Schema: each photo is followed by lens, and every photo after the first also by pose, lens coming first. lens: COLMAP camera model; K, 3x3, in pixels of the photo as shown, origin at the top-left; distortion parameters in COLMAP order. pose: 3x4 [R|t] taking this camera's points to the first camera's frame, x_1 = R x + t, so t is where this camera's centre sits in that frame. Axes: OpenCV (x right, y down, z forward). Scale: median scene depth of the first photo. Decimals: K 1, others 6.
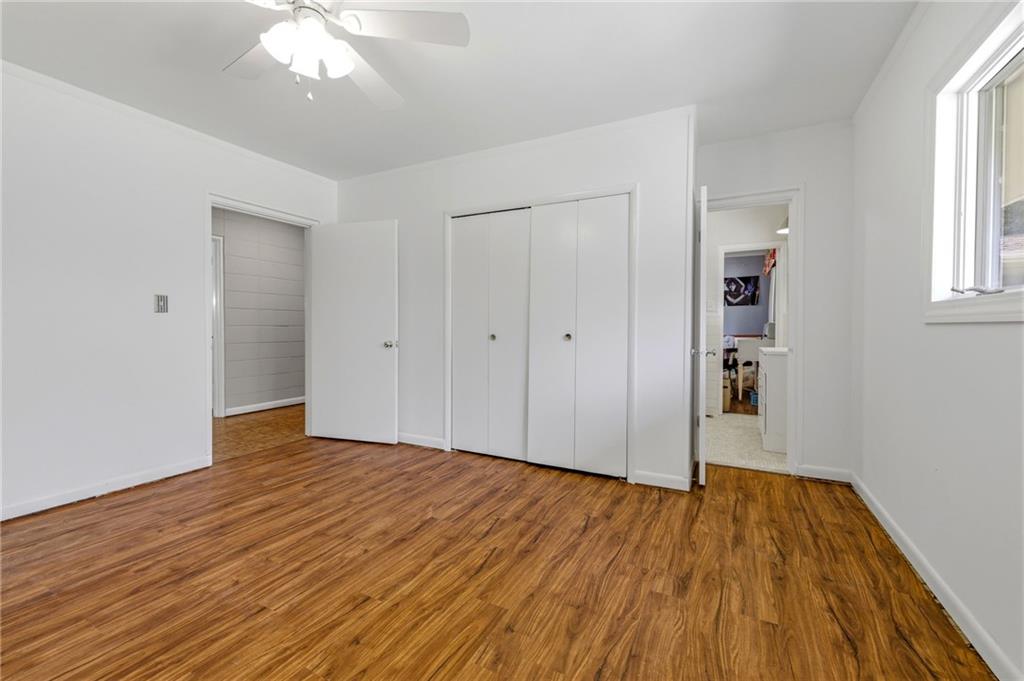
lens RADIAL K [[427.7, 0, 512.1], [0, 427.7, 334.2], [0, 0, 1]] dist [0.004733, 0.000685]
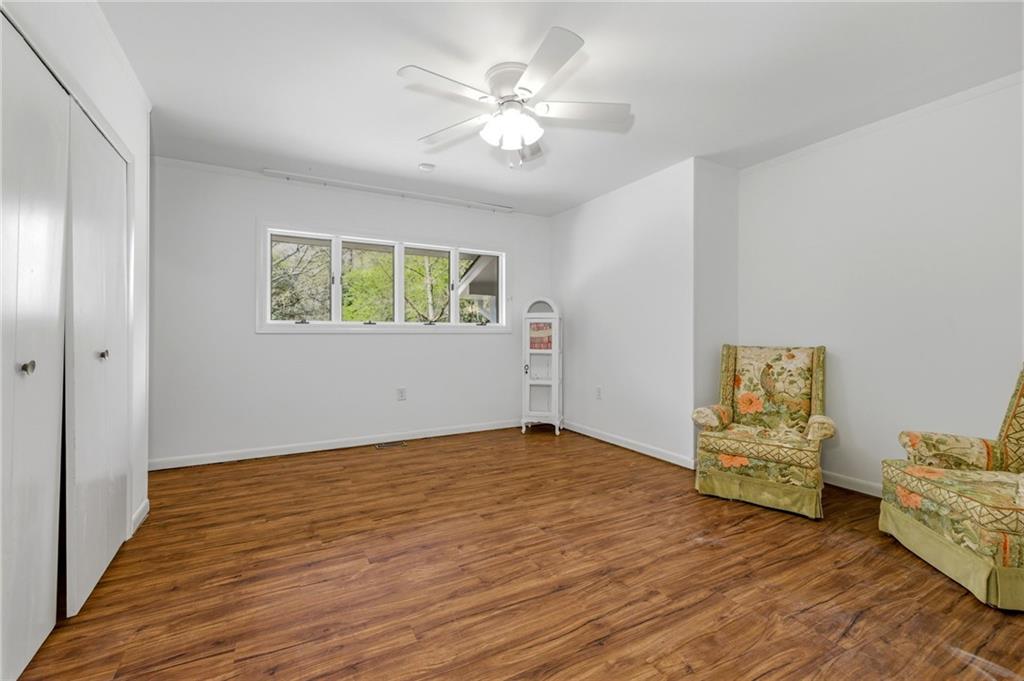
lens RADIAL K [[427.7, 0, 510.8], [0, 427.7, 333.8], [0, 0, 1]] dist [0.004733, 0.000685]
pose [[-0.832751, -0.005168, 0.553623, -1.073527], [0.006697, 0.999789, 0.019406, -0.045933], [-0.553607, 0.019868, -0.832541, 1.876554]]
